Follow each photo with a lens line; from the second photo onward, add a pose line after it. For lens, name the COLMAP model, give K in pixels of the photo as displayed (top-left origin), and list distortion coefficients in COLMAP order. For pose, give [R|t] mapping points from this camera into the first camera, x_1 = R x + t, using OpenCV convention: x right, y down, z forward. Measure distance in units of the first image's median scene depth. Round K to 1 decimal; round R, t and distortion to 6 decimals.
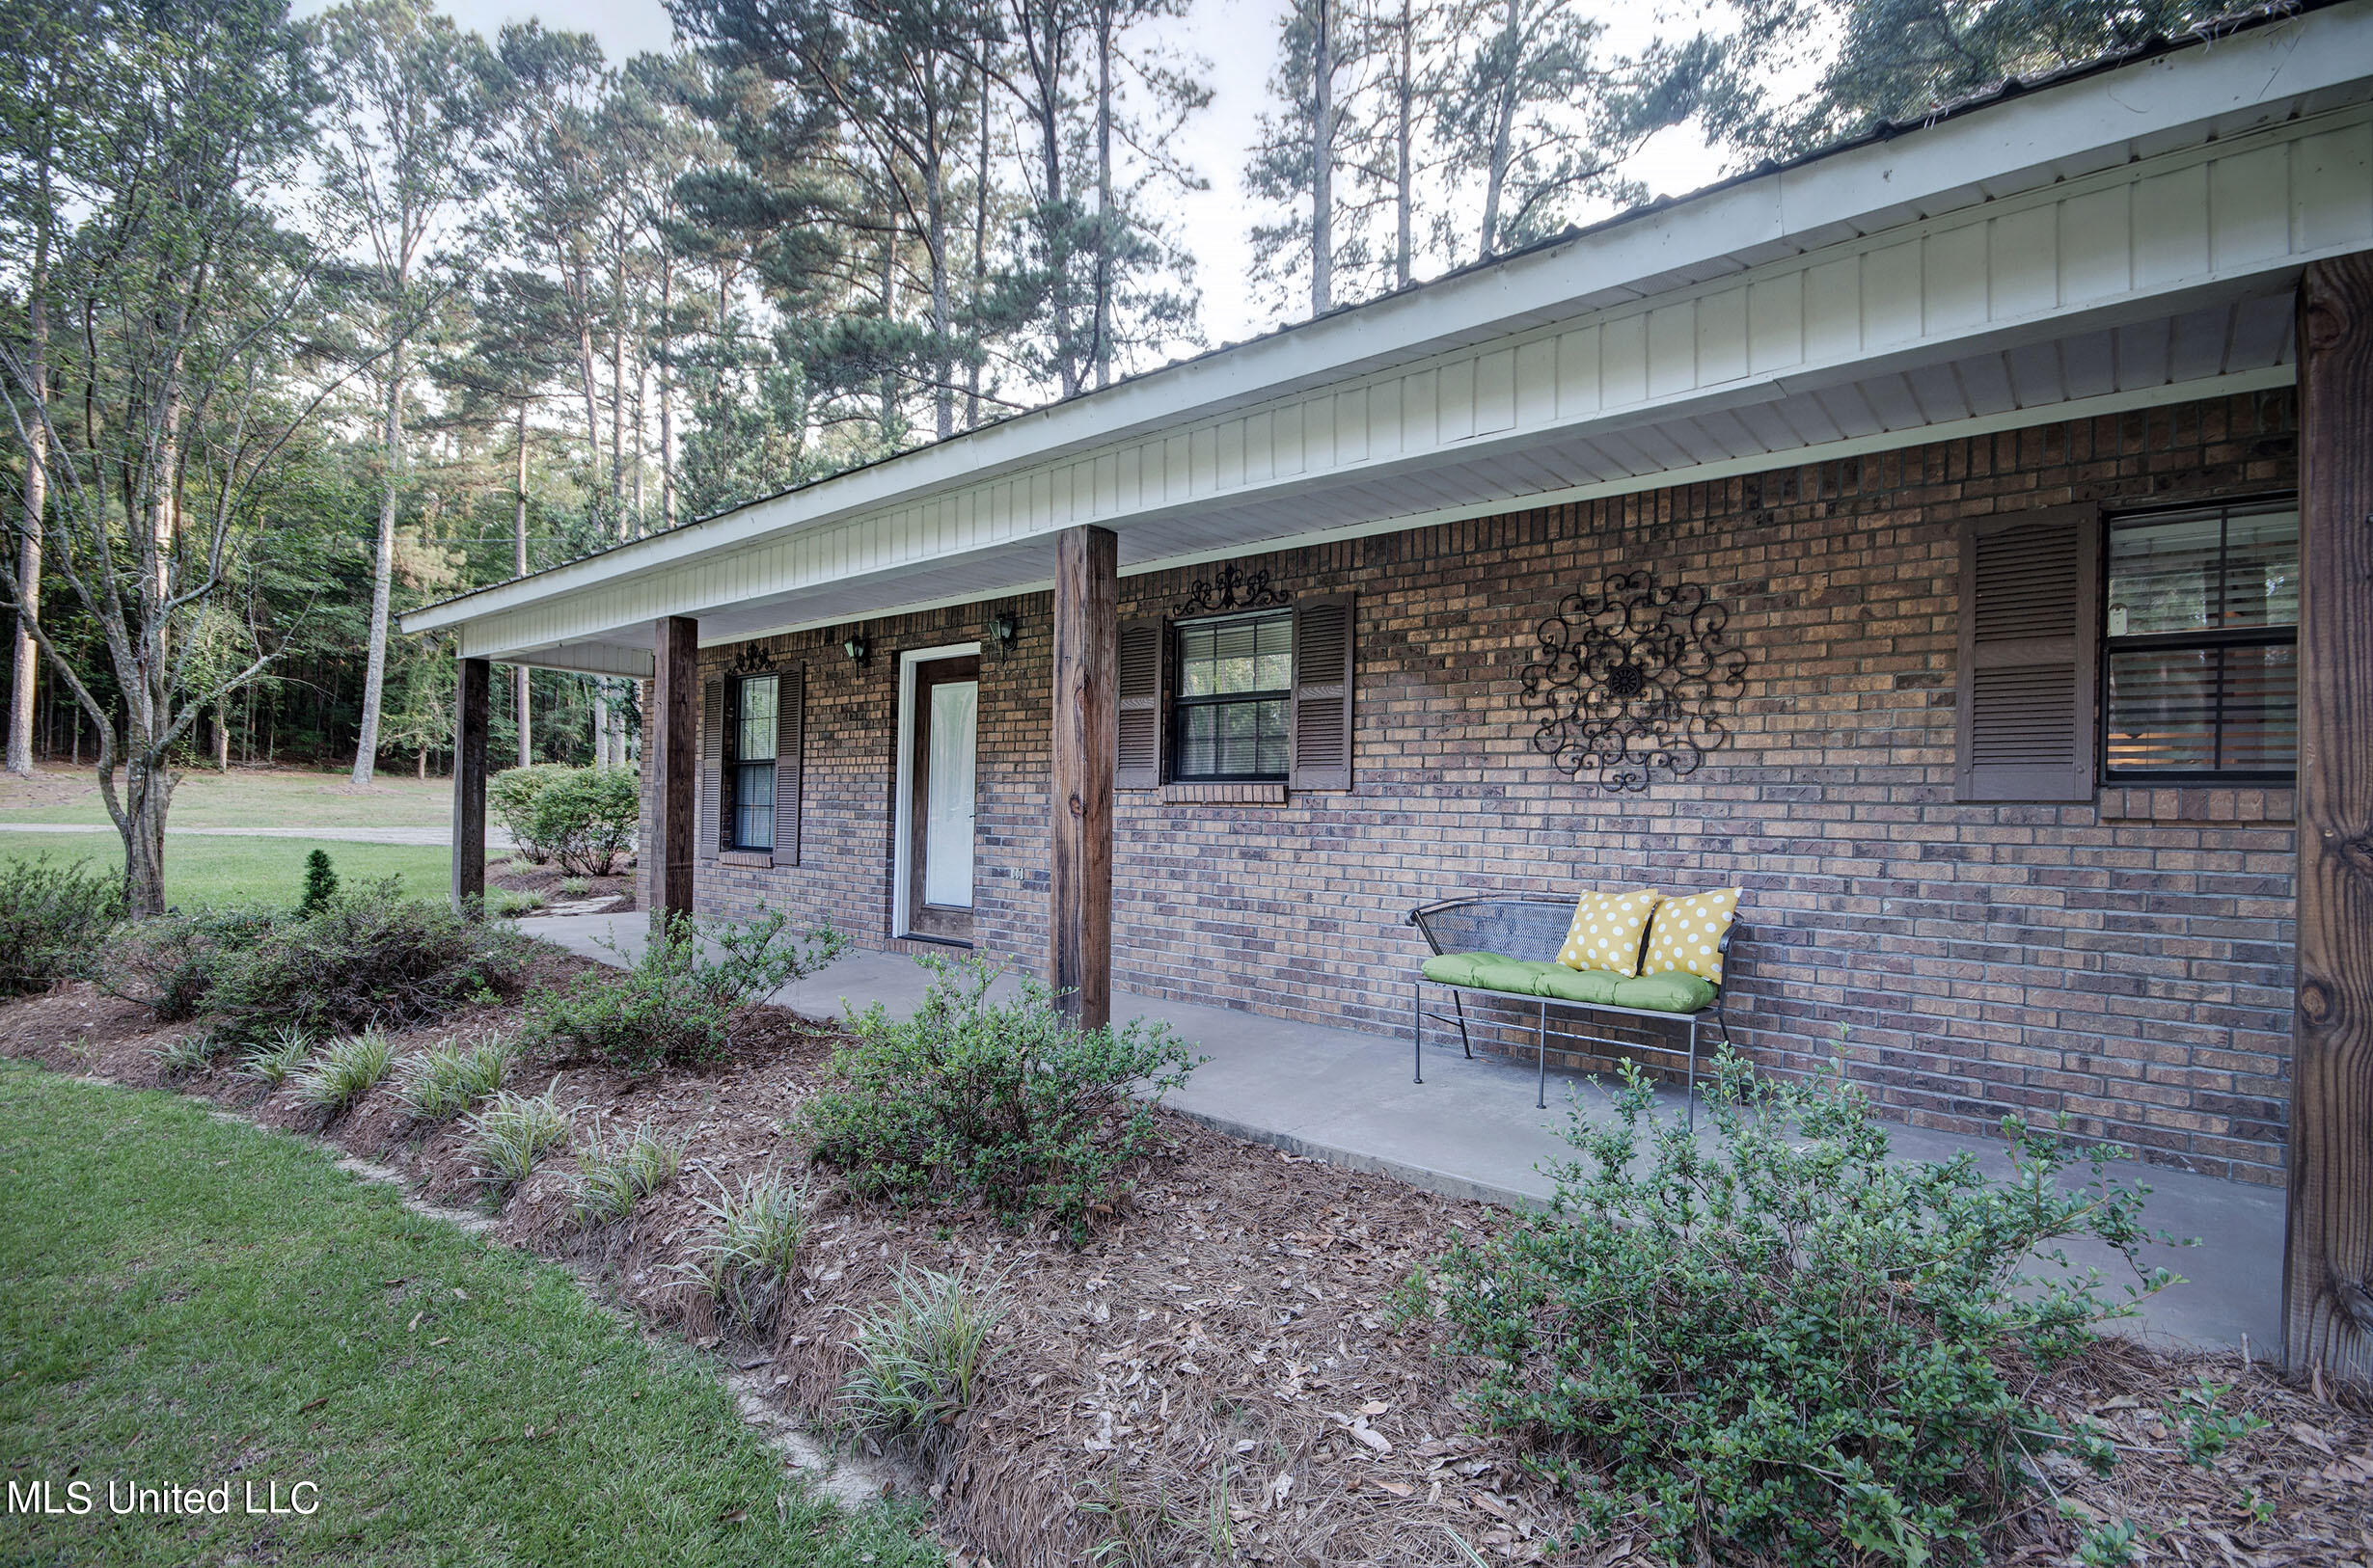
lens RADIAL K [[1066.5, 0, 1183.3], [0, 1066.5, 788.2], [0, 0, 1]] dist [-0.011615, -0.000754]
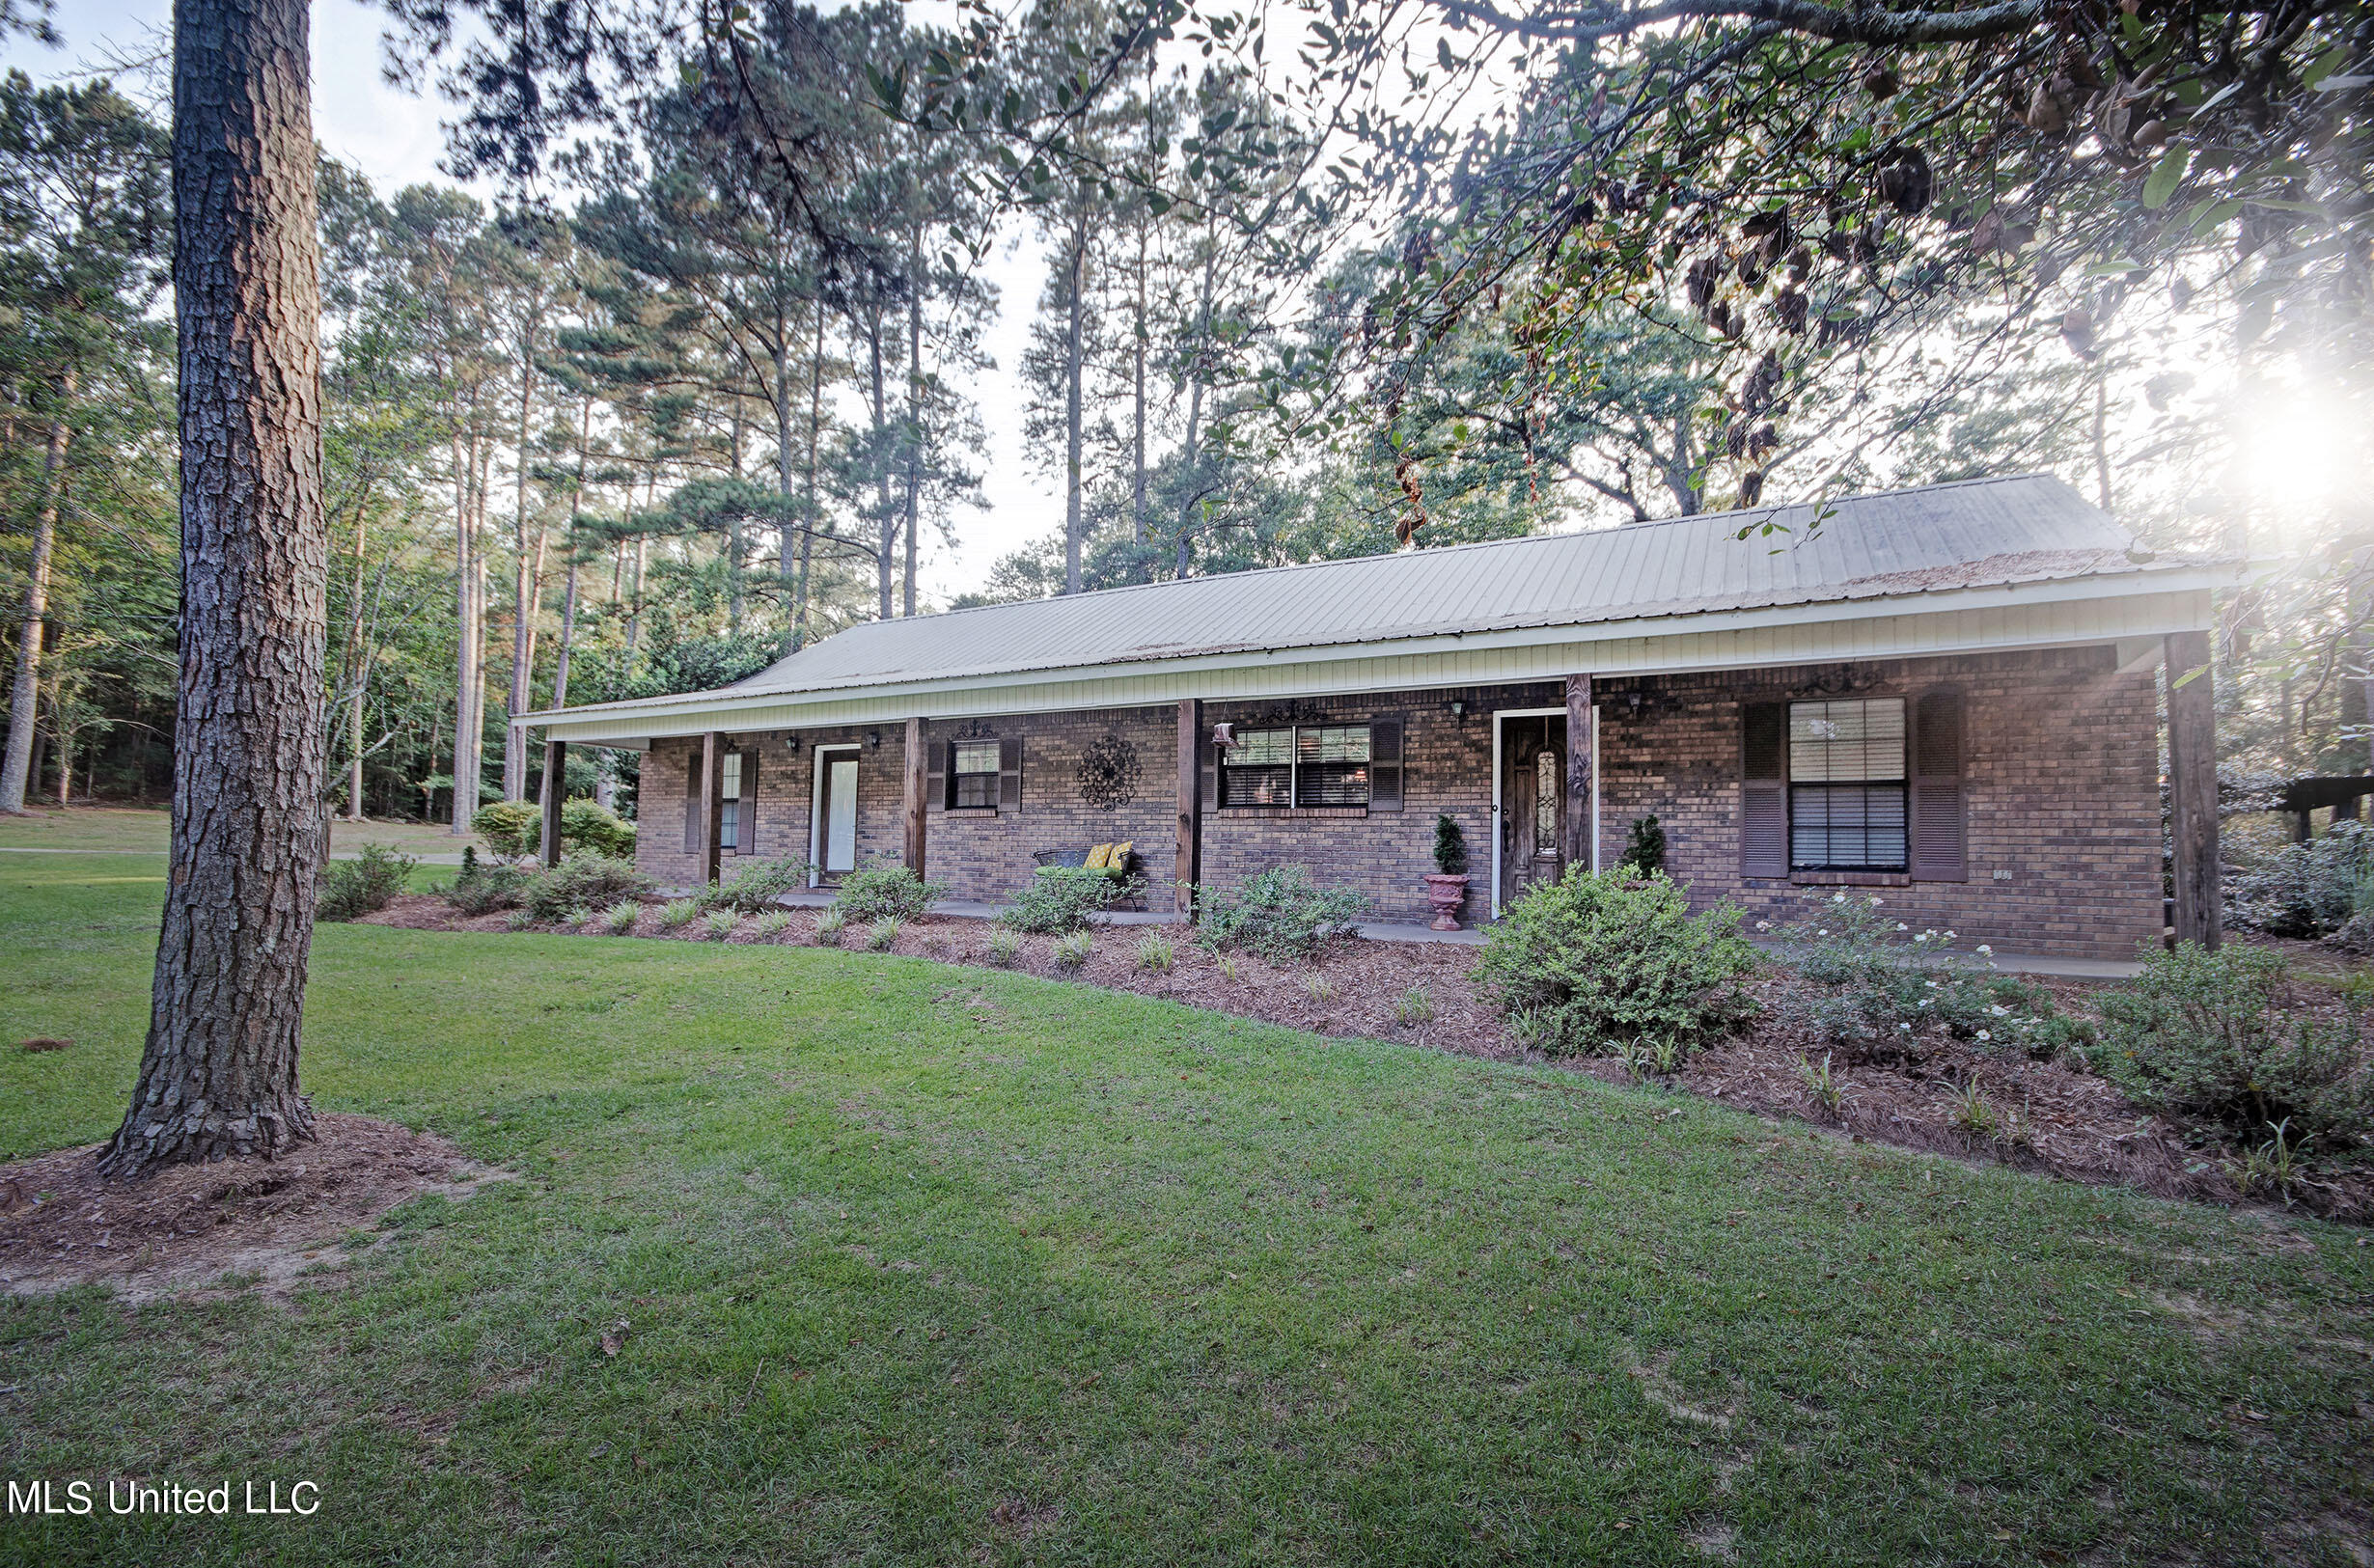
lens RADIAL K [[1044.9, 0, 1176.7], [0, 1044.9, 799.1], [0, 0, 1]] dist [-0.000822, -0.000072]
pose [[0.982814, 0.009909, 0.184330, 0.071744], [-0.003292, 0.999340, -0.036165, 0.071573], [-0.184567, 0.034937, 0.982199, -1.800137]]
